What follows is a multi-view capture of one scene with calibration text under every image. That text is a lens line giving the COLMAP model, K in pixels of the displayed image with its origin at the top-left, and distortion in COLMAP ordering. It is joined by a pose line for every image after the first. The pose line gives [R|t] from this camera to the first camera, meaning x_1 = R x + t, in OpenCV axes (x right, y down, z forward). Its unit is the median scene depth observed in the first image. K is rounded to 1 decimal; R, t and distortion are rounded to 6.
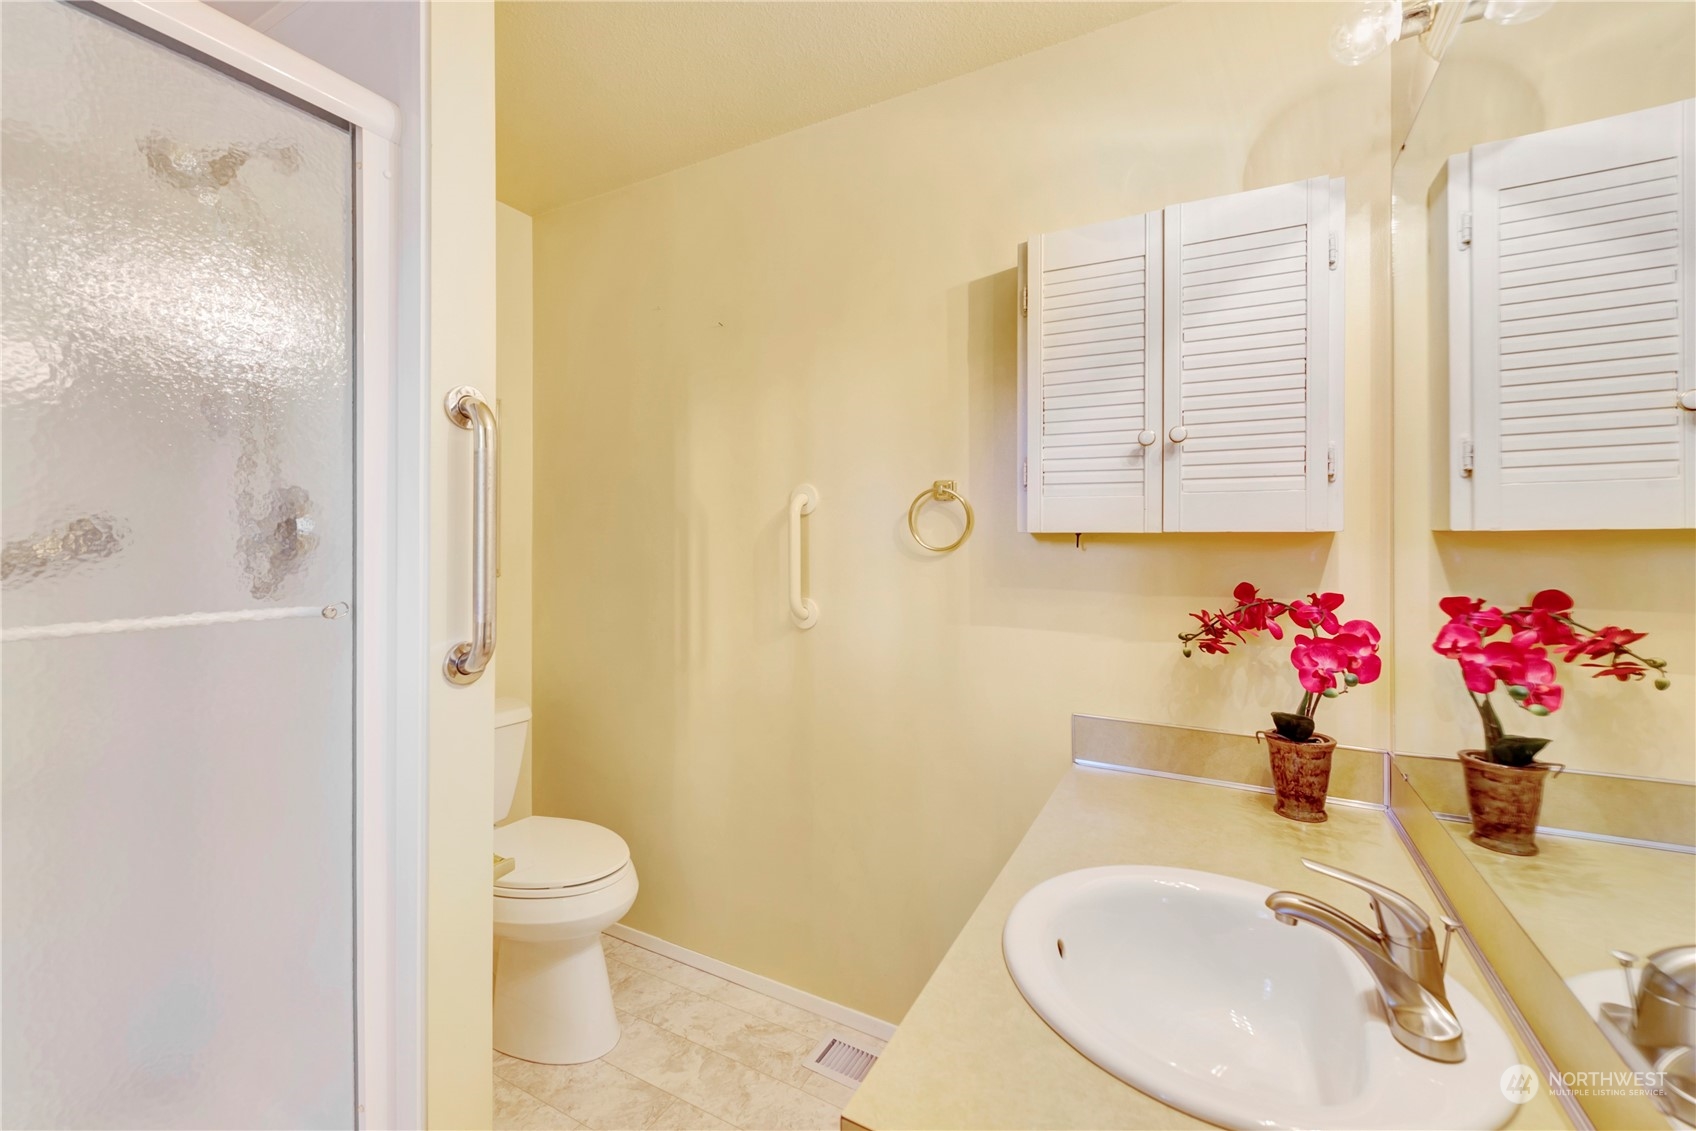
lens RADIAL K [[700.2, 0, 843.2], [0, 700.2, 542.4], [0, 0, 1]] dist [0.008666, -0.000052]
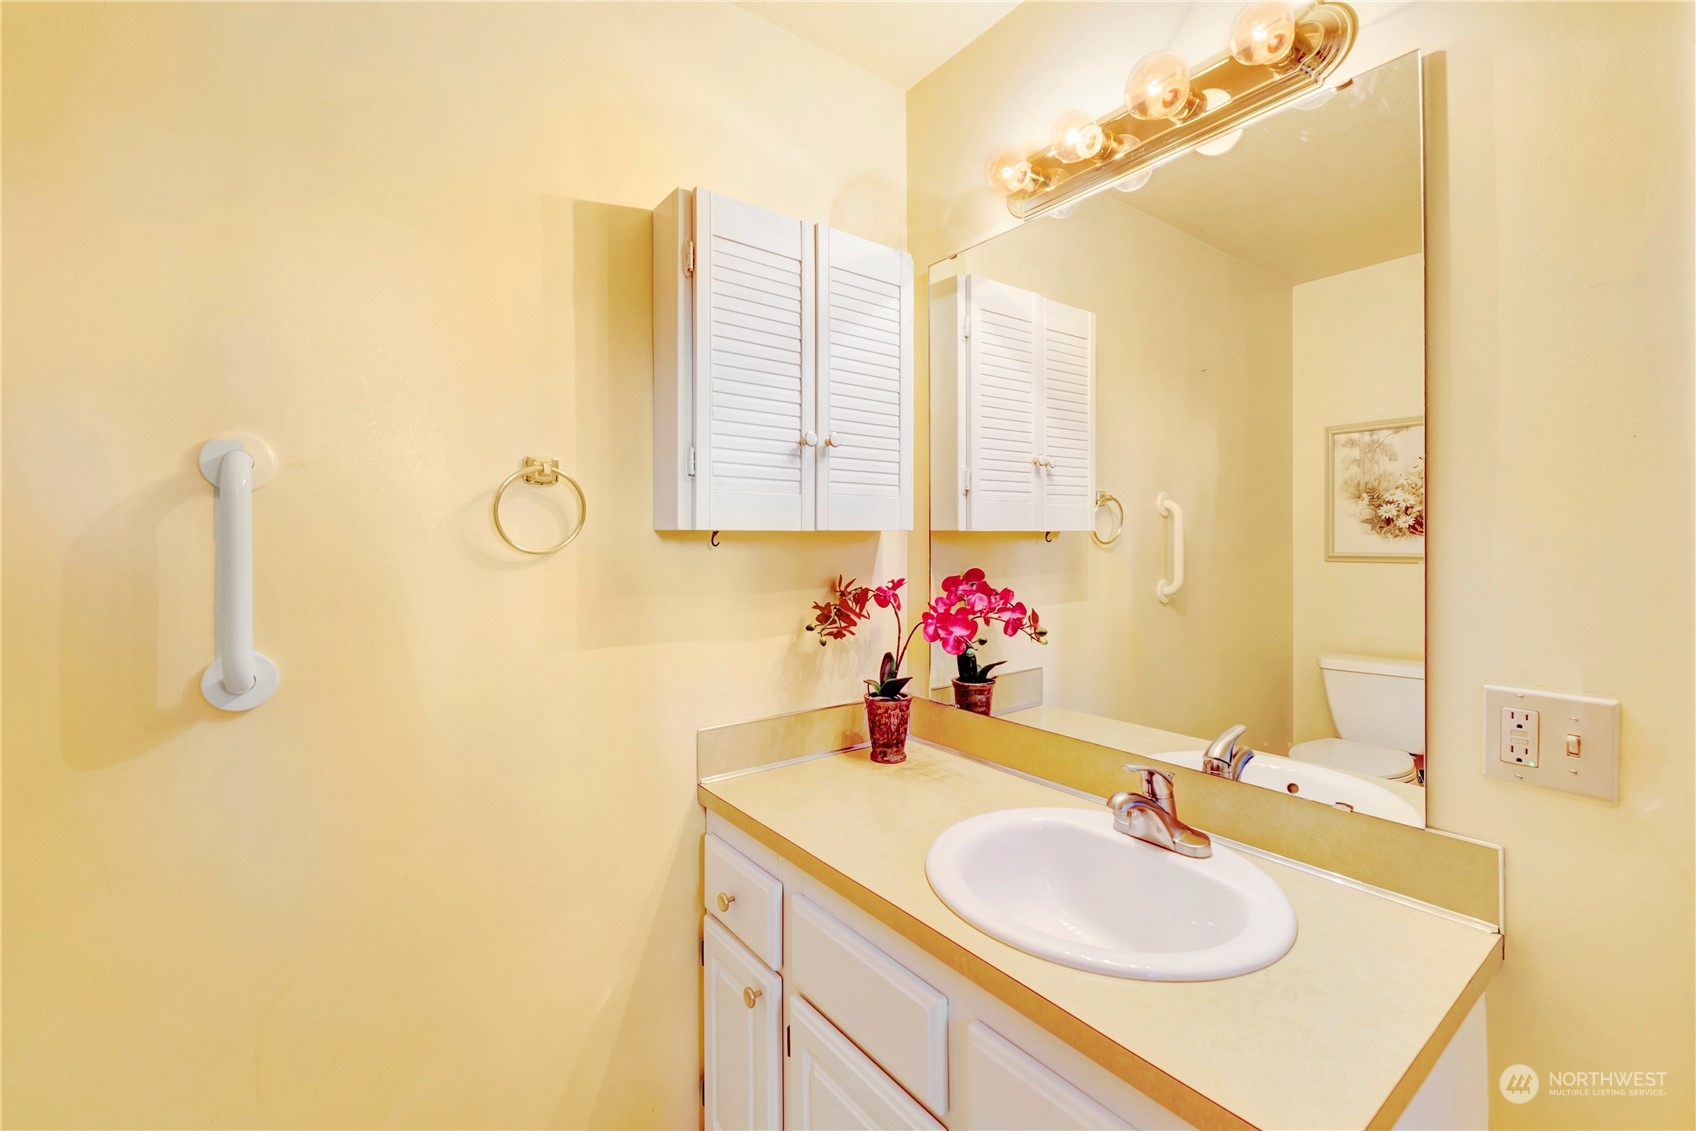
lens RADIAL K [[700.2, 0, 843.2], [0, 700.2, 542.4], [0, 0, 1]] dist [0.008666, -0.000052]
pose [[0.423600, -0.009405, 0.905801, -0.476244], [0.007232, 0.999949, 0.007000, -0.004115], [-0.905821, 0.003586, 0.423646, 0.515603]]
